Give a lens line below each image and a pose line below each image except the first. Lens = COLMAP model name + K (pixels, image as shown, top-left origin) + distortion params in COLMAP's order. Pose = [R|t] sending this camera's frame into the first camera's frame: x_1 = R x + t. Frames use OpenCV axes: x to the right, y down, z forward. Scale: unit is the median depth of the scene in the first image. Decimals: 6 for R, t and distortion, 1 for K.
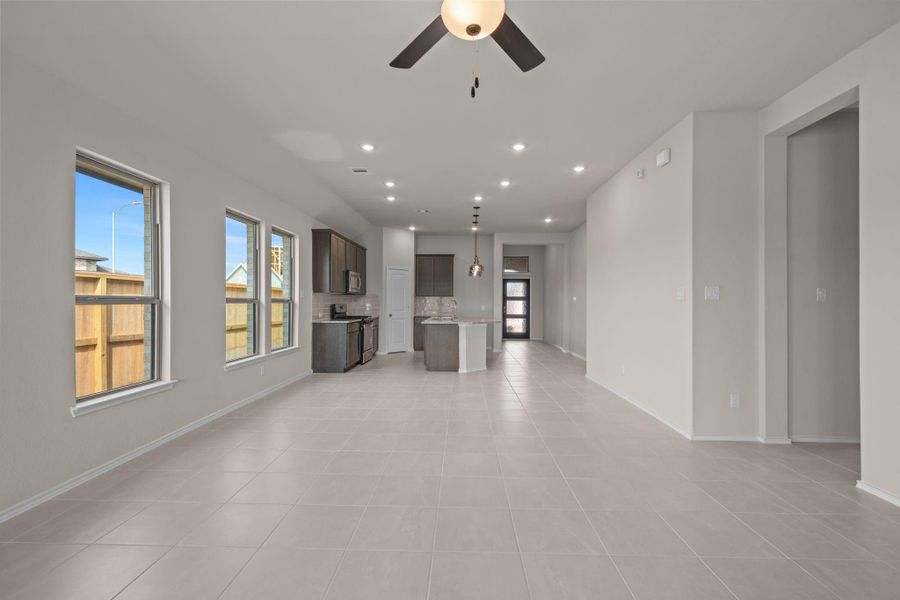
lens RADIAL K [[403.9, 0, 450.0], [0, 403.9, 300.0], [0, 0, 1]] dist [-0.000790, 0.000719]
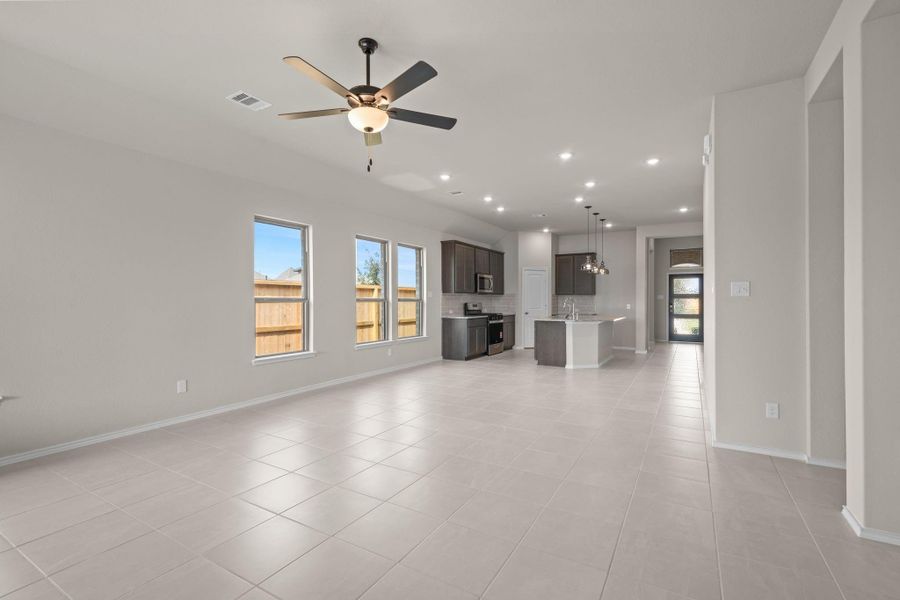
lens RADIAL K [[403.9, 0, 450.0], [0, 403.9, 300.0], [0, 0, 1]] dist [-0.000790, 0.000719]
pose [[0.877829, -0.004977, -0.478948, 0.262765], [0.006331, 0.999979, 0.001213, 0.000852], [0.478932, -0.004097, 0.877843, -0.058865]]
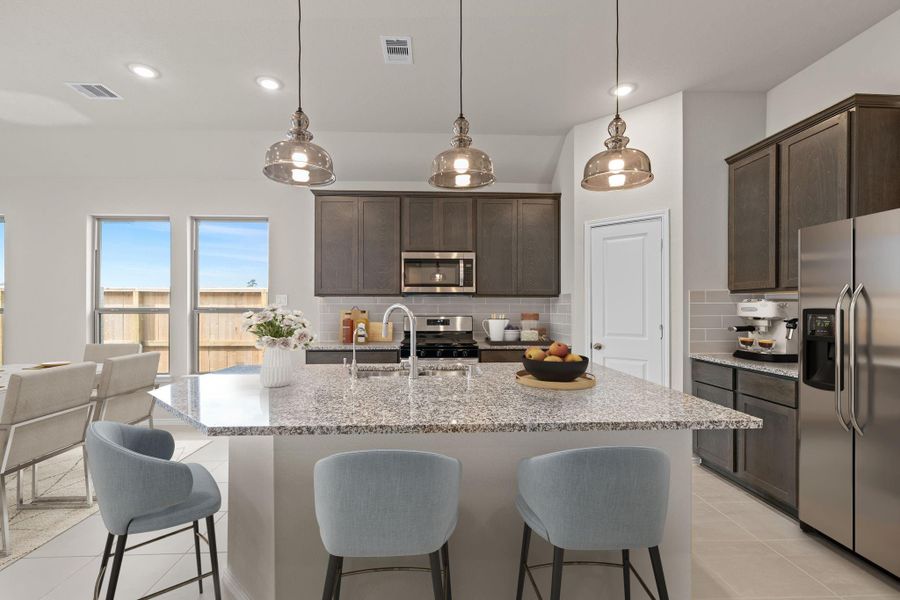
lens RADIAL K [[407.4, 0, 464.5], [0, 407.4, 297.8], [0, 0, 1]] dist [0.000924, 0.000587]
pose [[0.091635, -0.034486, -0.995195, 0.324614], [0.005920, 0.999401, -0.034087, 0.006899], [0.995775, -0.002768, 0.091784, 1.160961]]
